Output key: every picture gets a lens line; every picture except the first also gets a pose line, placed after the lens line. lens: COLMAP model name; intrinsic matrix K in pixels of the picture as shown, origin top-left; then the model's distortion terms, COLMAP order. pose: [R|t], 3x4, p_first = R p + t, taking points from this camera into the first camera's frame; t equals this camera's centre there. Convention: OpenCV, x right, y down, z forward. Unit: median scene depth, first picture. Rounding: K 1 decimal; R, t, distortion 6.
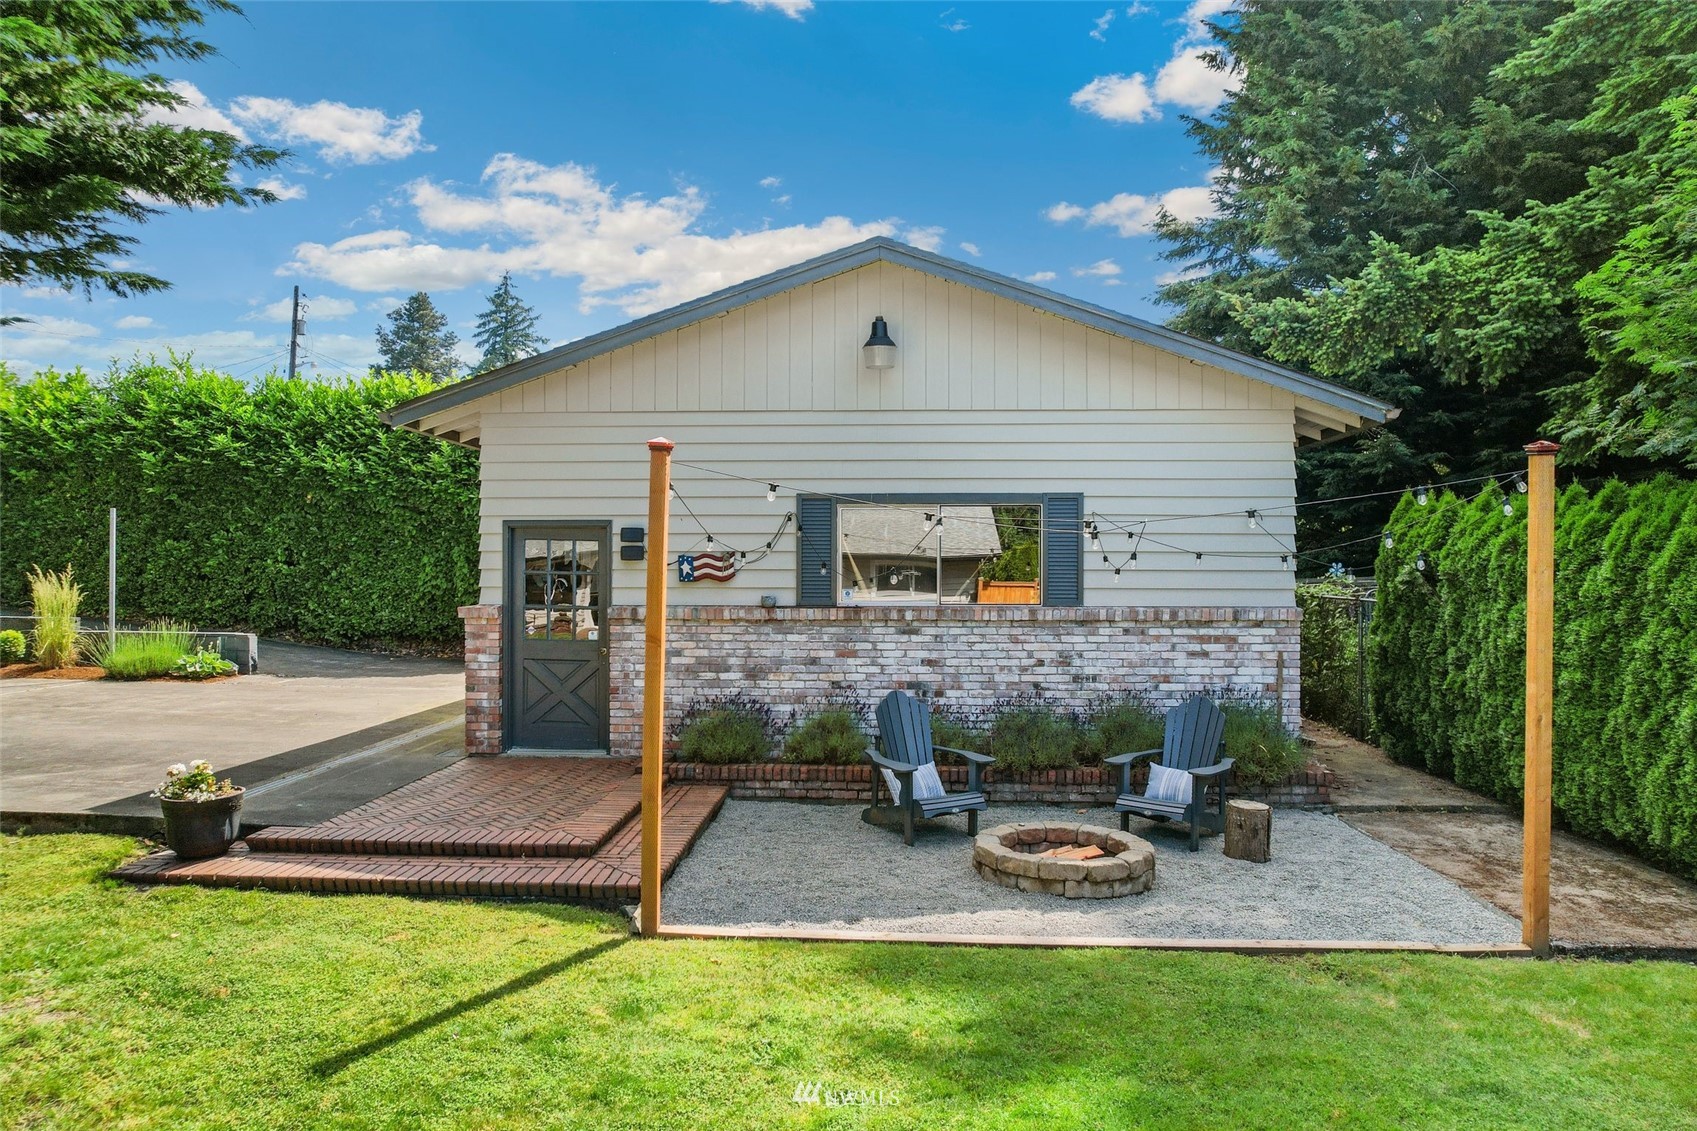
lens RADIAL K [[1101.9, 0, 853.2], [0, 1101.9, 574.2], [0, 0, 1]] dist [-0.068172, 0.060816]
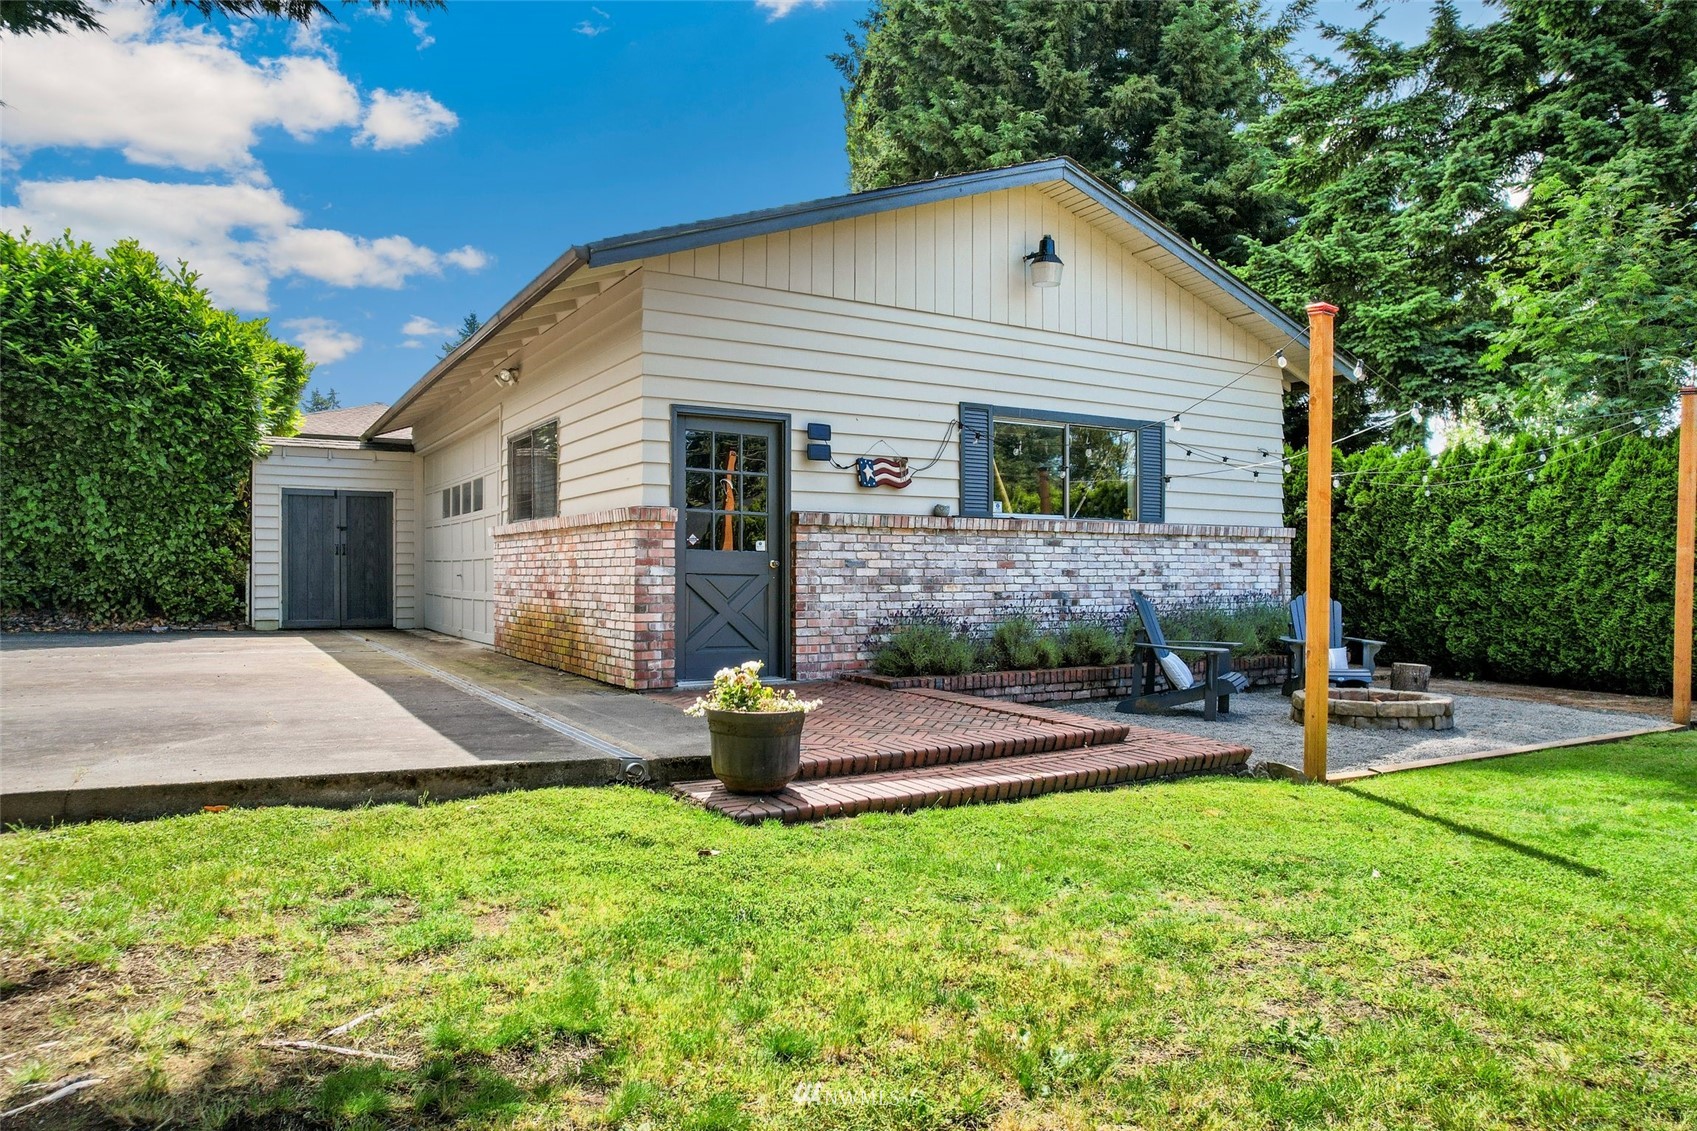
lens RADIAL K [[1101.9, 0, 853.2], [0, 1101.9, 574.2], [0, 0, 1]] dist [-0.068172, 0.060816]
pose [[0.824779, -0.001840, 0.565452, -0.691185], [0.001733, 0.999998, 0.000727, 0.080014], [-0.565452, 0.000381, 0.824781, 0.247922]]
